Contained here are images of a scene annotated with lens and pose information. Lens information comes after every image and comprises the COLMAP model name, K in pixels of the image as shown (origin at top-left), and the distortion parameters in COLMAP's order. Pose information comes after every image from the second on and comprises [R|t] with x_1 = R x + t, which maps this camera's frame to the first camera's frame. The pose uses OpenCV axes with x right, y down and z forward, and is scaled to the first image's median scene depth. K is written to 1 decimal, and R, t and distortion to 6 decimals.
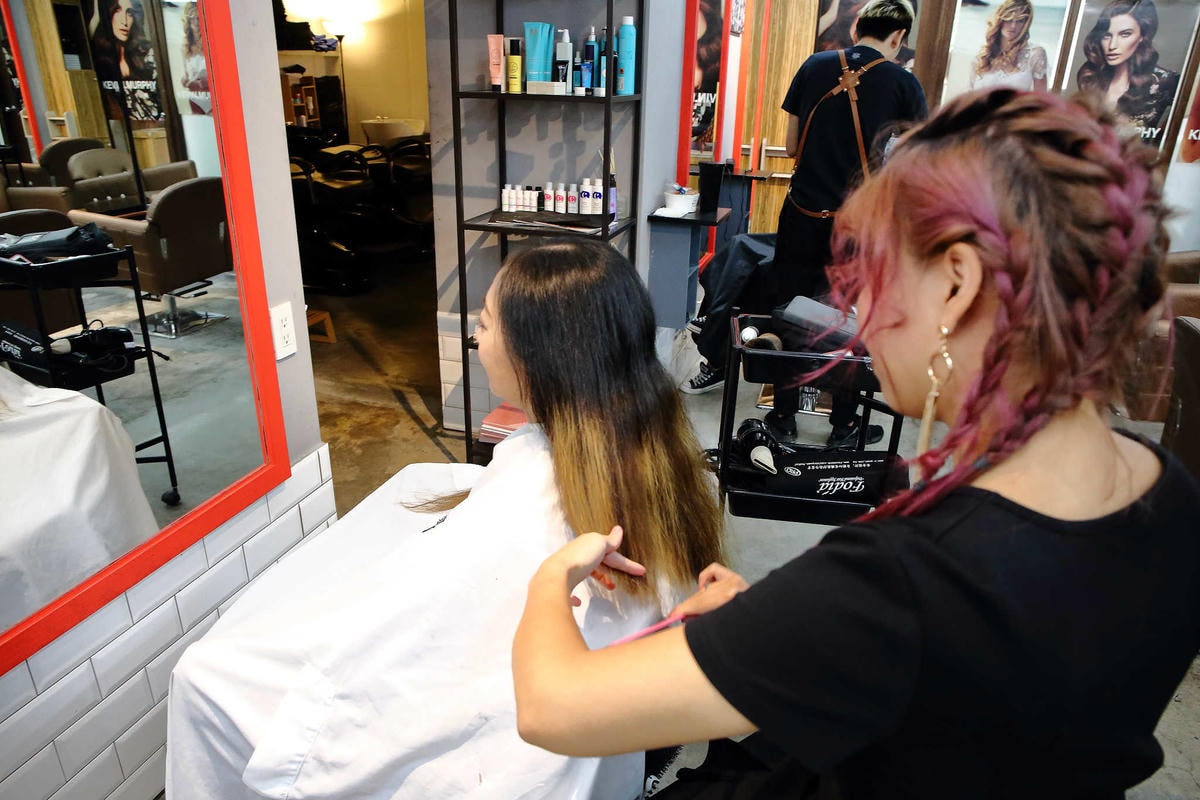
lens RADIAL K [[841.8, 0, 517.8], [0, 841.8, 399.8], [0, 0, 1]] dist [-0.231721, 0.342472]
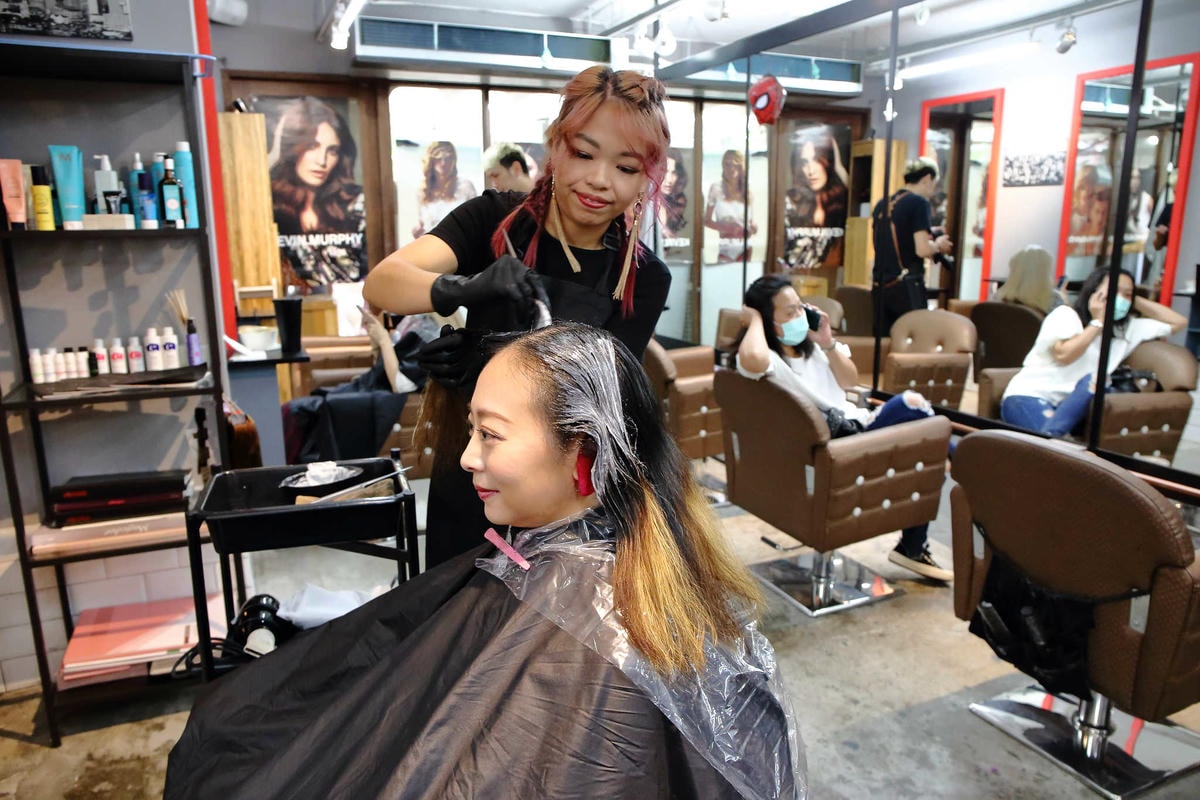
lens RADIAL K [[839.8, 0, 600.0], [0, 839.8, 400.0], [0, 0, 1]] dist [0.041291, -0.002250]
pose [[0.696398, -0.183621, 0.693768, -0.217339], [0.283125, 0.958598, -0.030484, -0.038184], [-0.659447, 0.217652, 0.719553, 0.076402]]
